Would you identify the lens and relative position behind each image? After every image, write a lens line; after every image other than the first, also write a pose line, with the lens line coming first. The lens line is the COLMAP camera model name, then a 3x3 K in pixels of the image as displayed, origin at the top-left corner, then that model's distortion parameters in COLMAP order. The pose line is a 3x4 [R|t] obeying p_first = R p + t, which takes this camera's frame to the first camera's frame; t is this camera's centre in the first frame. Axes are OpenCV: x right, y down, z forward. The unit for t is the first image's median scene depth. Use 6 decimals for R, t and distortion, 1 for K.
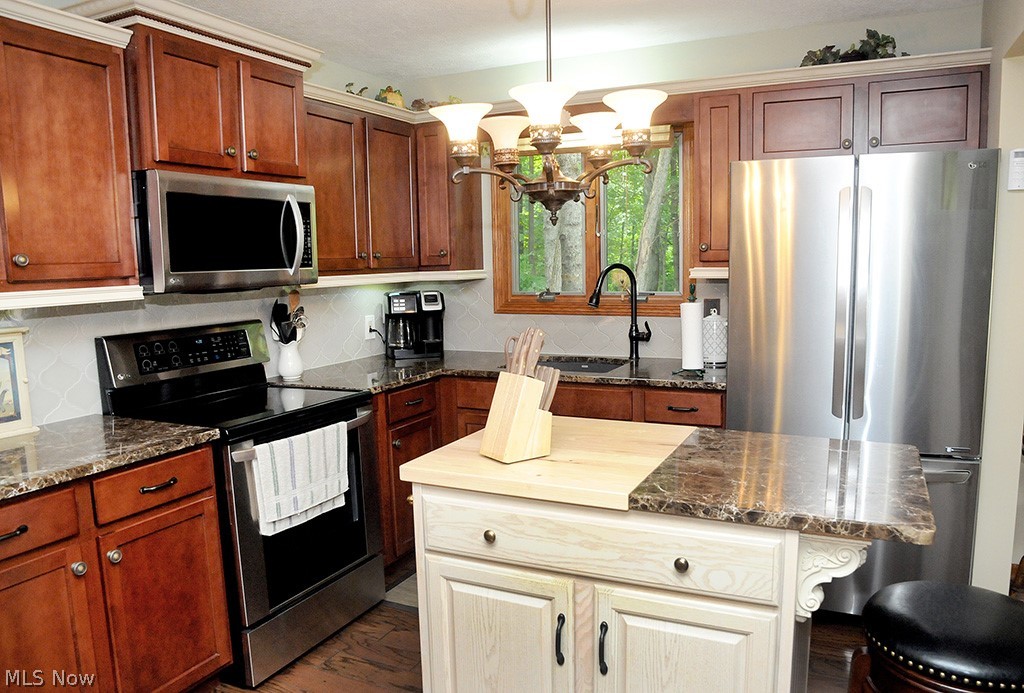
lens RADIAL K [[756.3, 0, 512.0], [0, 756.3, 346.5], [0, 0, 1]] dist [-0.040465, -0.001658]
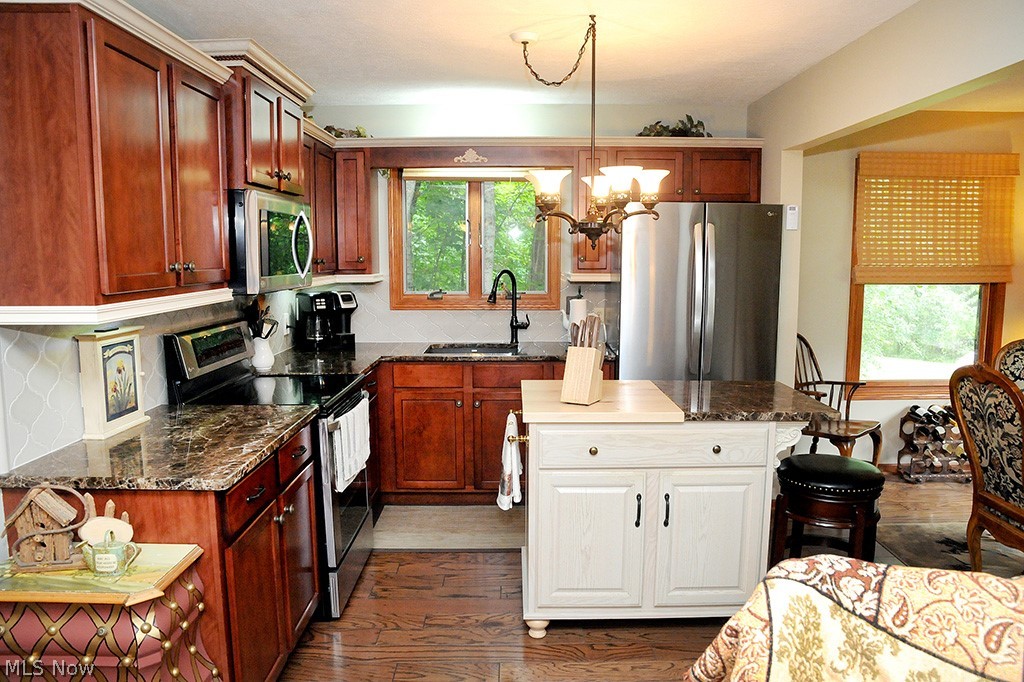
lens RADIAL K [[729.1, 0, 512.0], [0, 729.1, 341.0], [0, 0, 1]] dist [-0.065573, -0.002604]
pose [[0.902343, -0.034380, 0.429646, -0.464683], [0.036185, 0.999337, 0.003970, 0.009508], [-0.429498, 0.011964, 0.902989, -0.154772]]
